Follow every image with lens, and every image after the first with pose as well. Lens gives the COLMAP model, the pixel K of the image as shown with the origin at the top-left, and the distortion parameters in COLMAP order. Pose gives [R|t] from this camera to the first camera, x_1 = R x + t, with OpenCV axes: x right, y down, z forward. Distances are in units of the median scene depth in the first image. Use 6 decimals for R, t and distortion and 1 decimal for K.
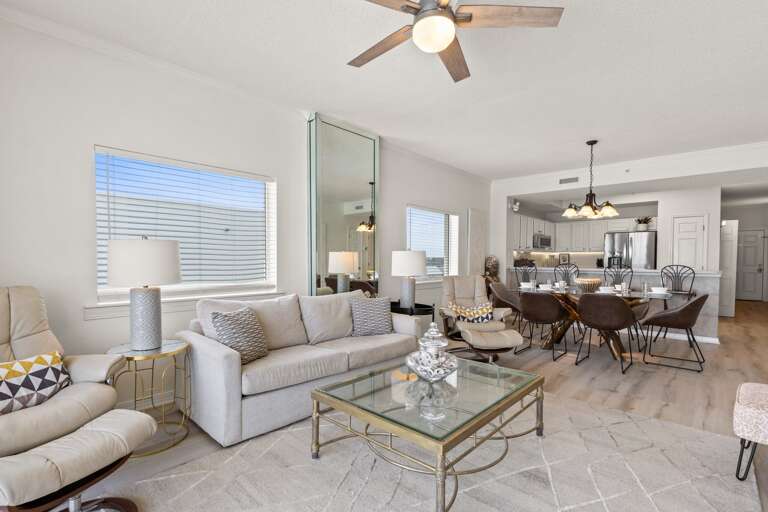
lens RADIAL K [[361.6, 0, 384.0], [0, 361.6, 256.0], [0, 0, 1]] dist [-0.000065, -0.000031]
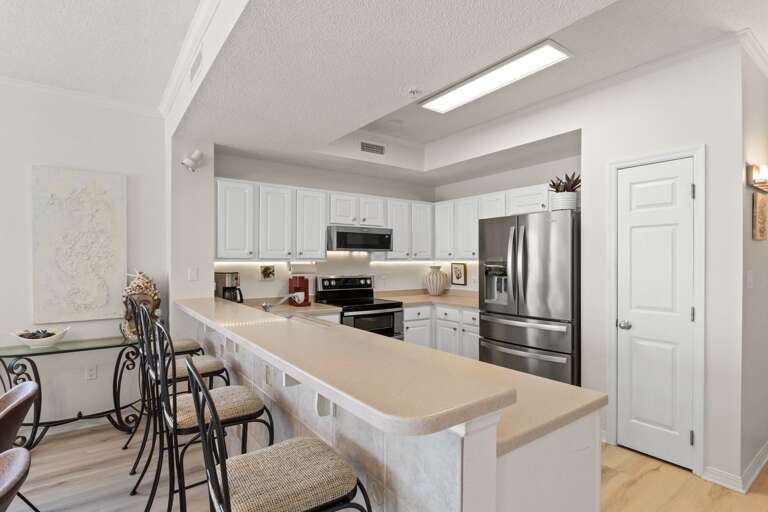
lens RADIAL K [[387.6, 0, 384.0], [0, 387.6, 256.0], [0, 0, 1]] dist [0.000073, 0.000038]
pose [[0.981906, -0.007071, -0.189238, 0.546405], [0.005380, 0.999941, -0.009446, -0.013035], [0.189293, 0.008257, 0.981886, 0.485401]]
